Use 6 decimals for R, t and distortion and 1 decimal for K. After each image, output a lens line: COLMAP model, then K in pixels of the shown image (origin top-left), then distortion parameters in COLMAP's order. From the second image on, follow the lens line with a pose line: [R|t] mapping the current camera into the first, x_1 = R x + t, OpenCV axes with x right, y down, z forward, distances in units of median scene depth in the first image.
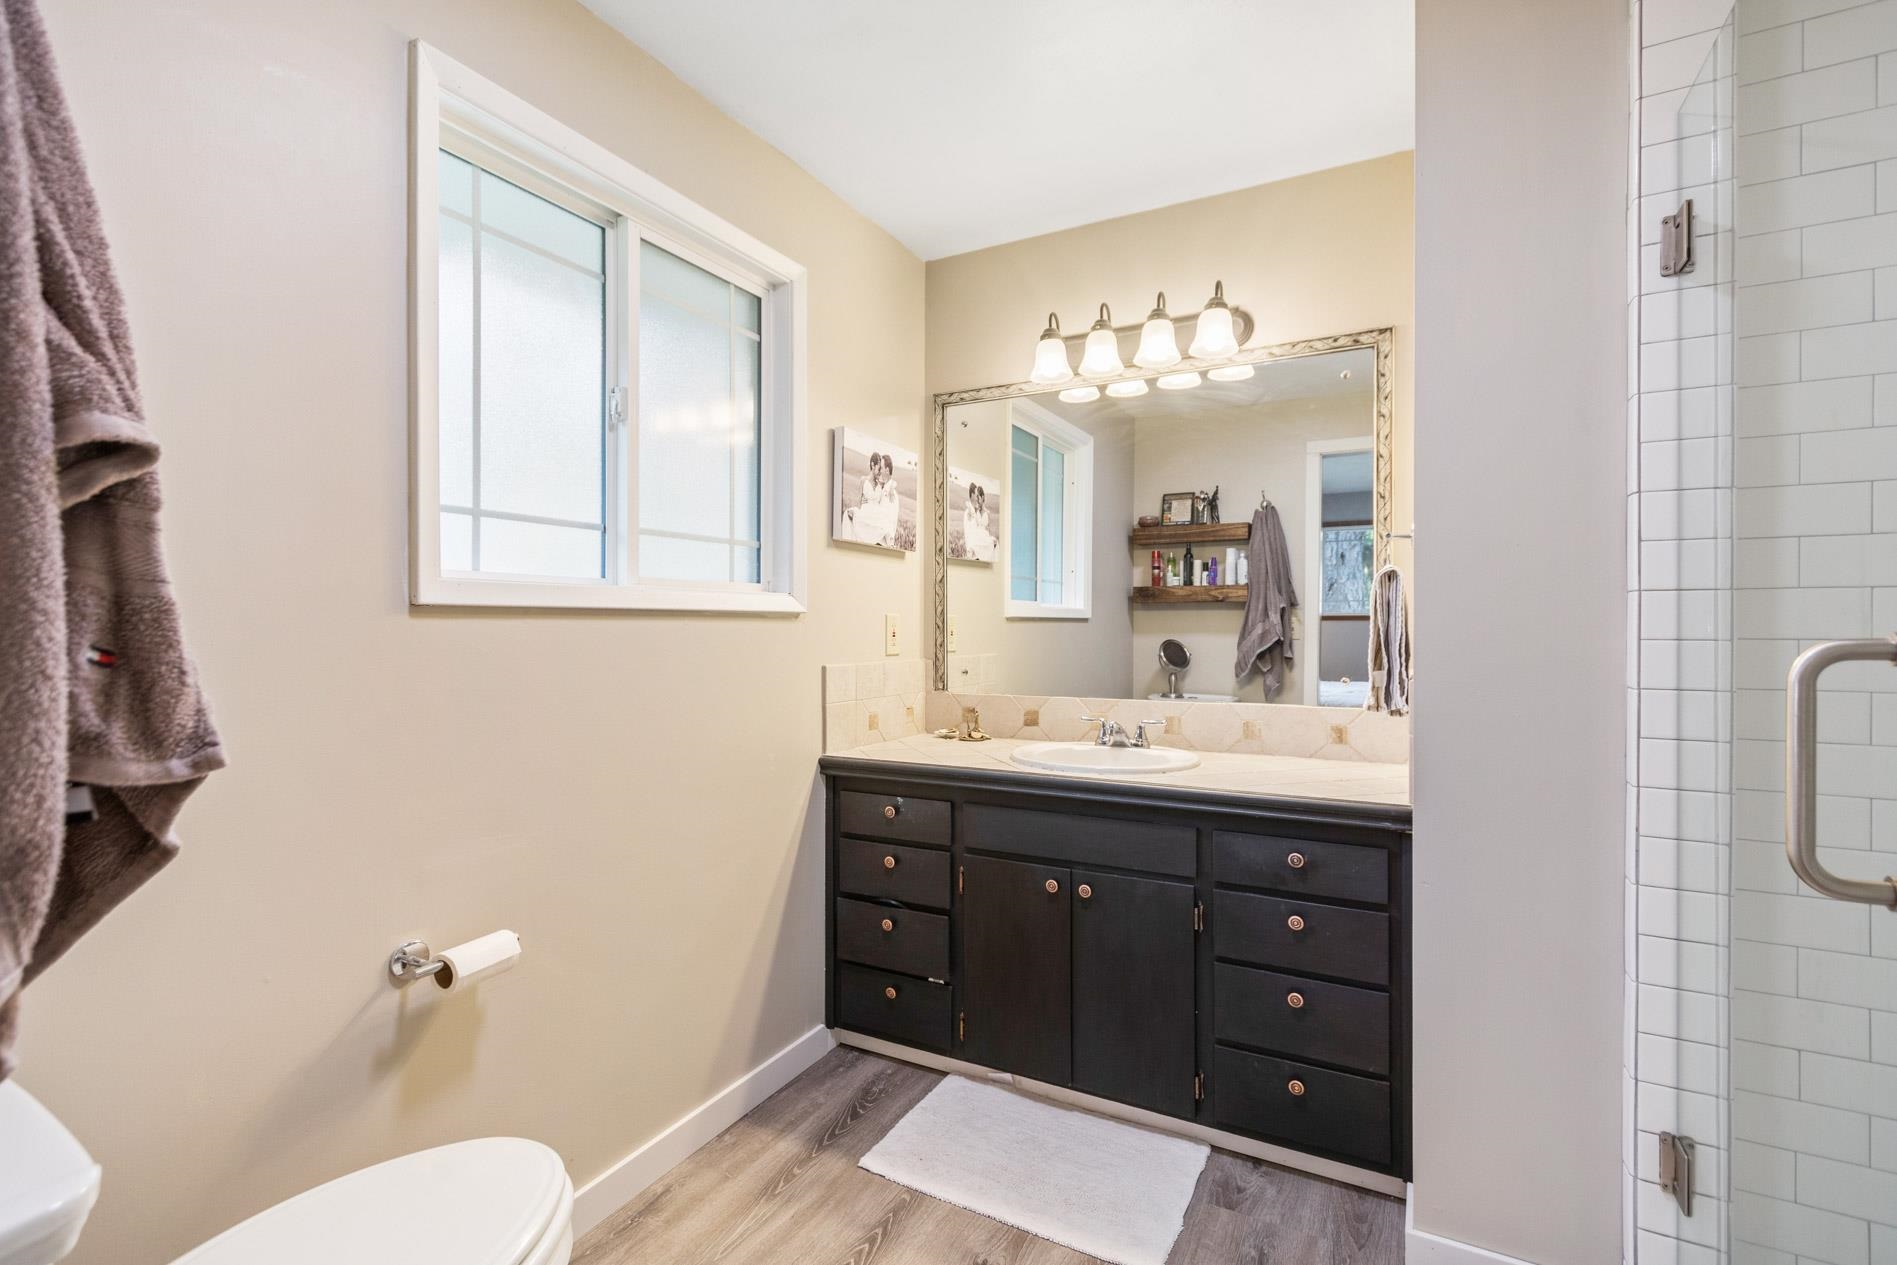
lens RADIAL K [[883.5, 0, 944.6], [0, 883.5, 631.0], [0, 0, 1]] dist [-0.000547, 0.000110]
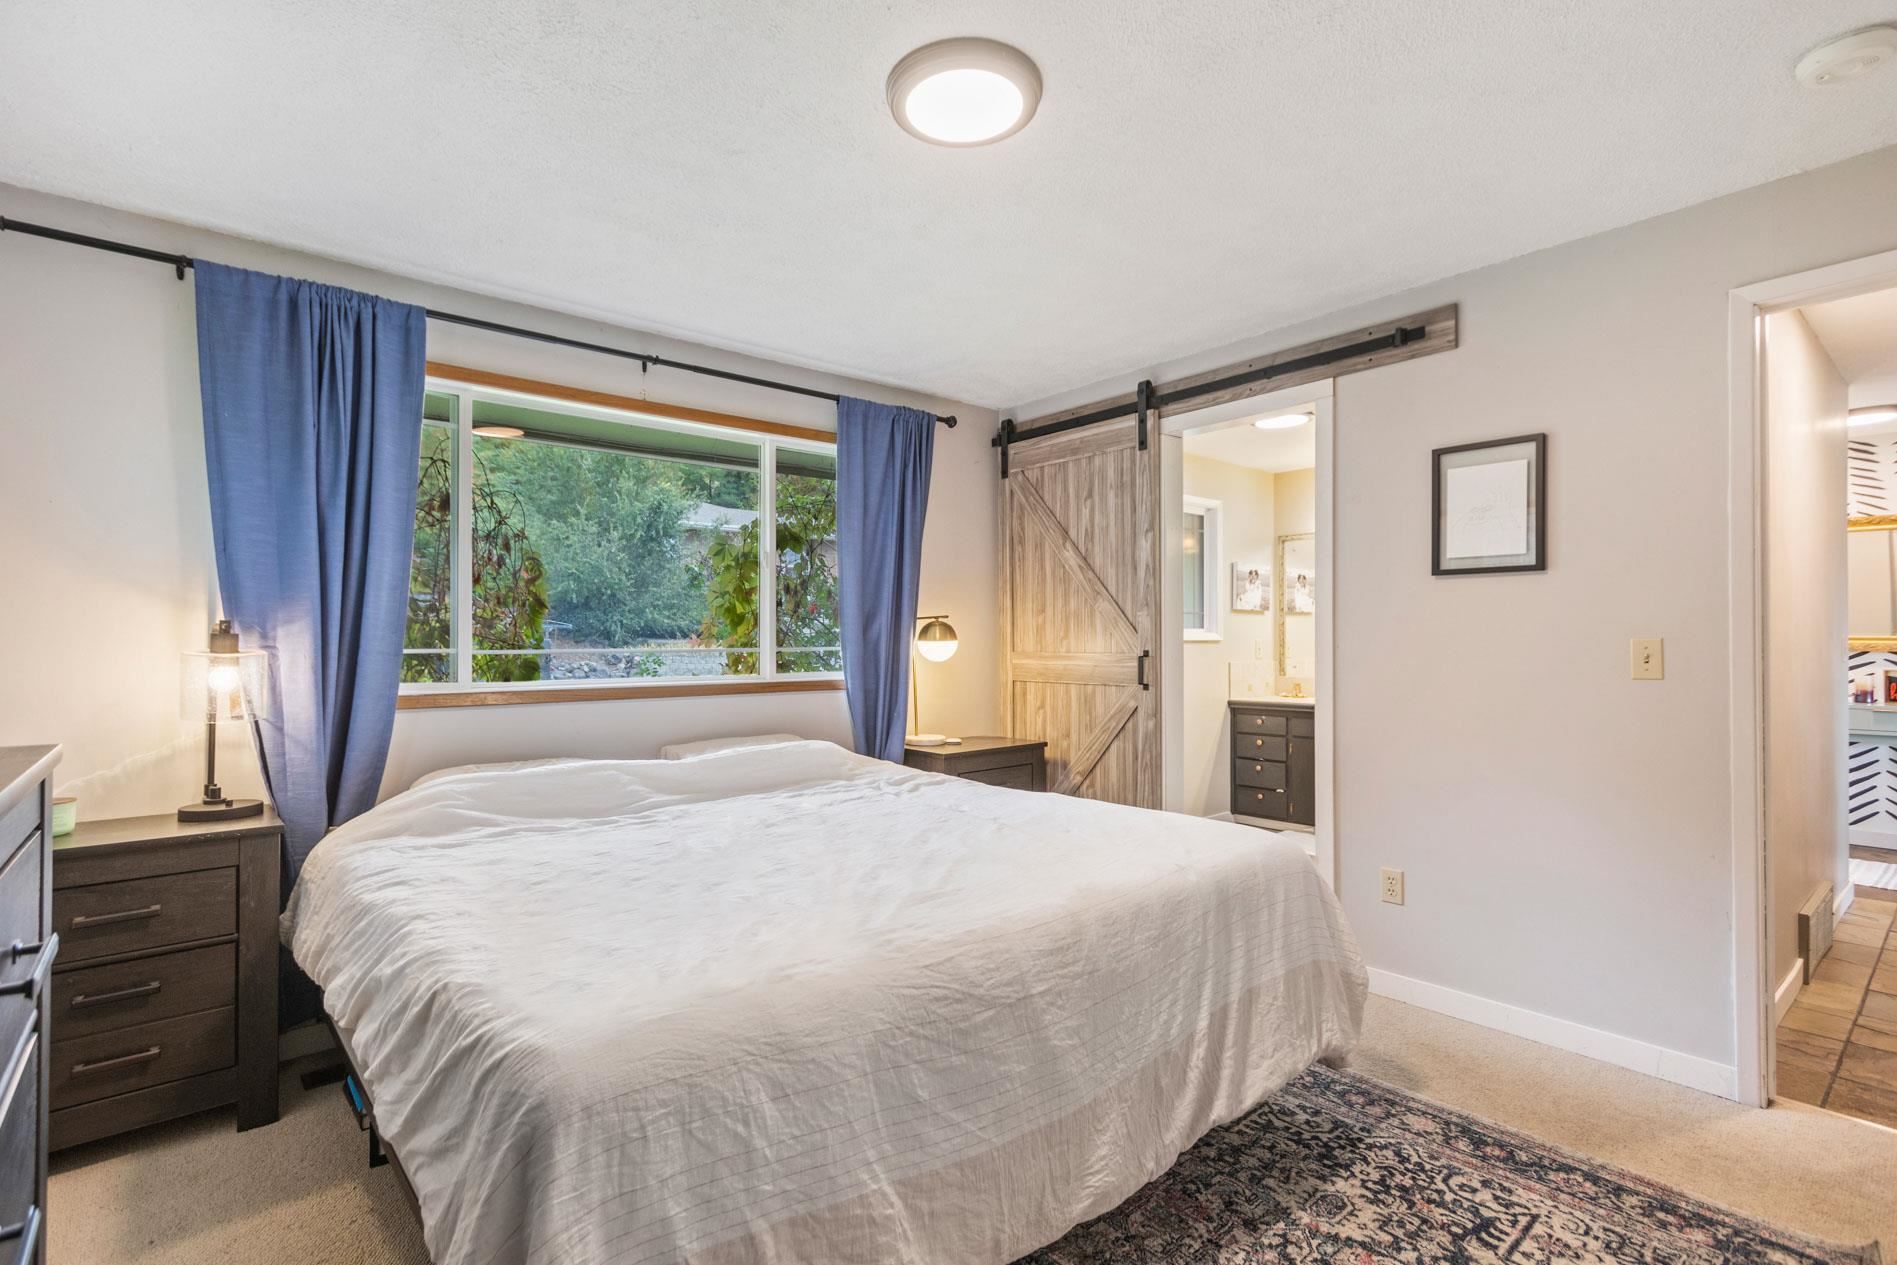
lens RADIAL K [[883.5, 0, 940.2], [0, 883.5, 631.4], [0, 0, 1]] dist [-0.000547, 0.000110]
pose [[0.926936, -0.005772, -0.375175, 0.033823], [-0.000004, 0.999882, -0.015391, -0.005926], [0.375220, 0.014268, 0.926826, -1.425459]]
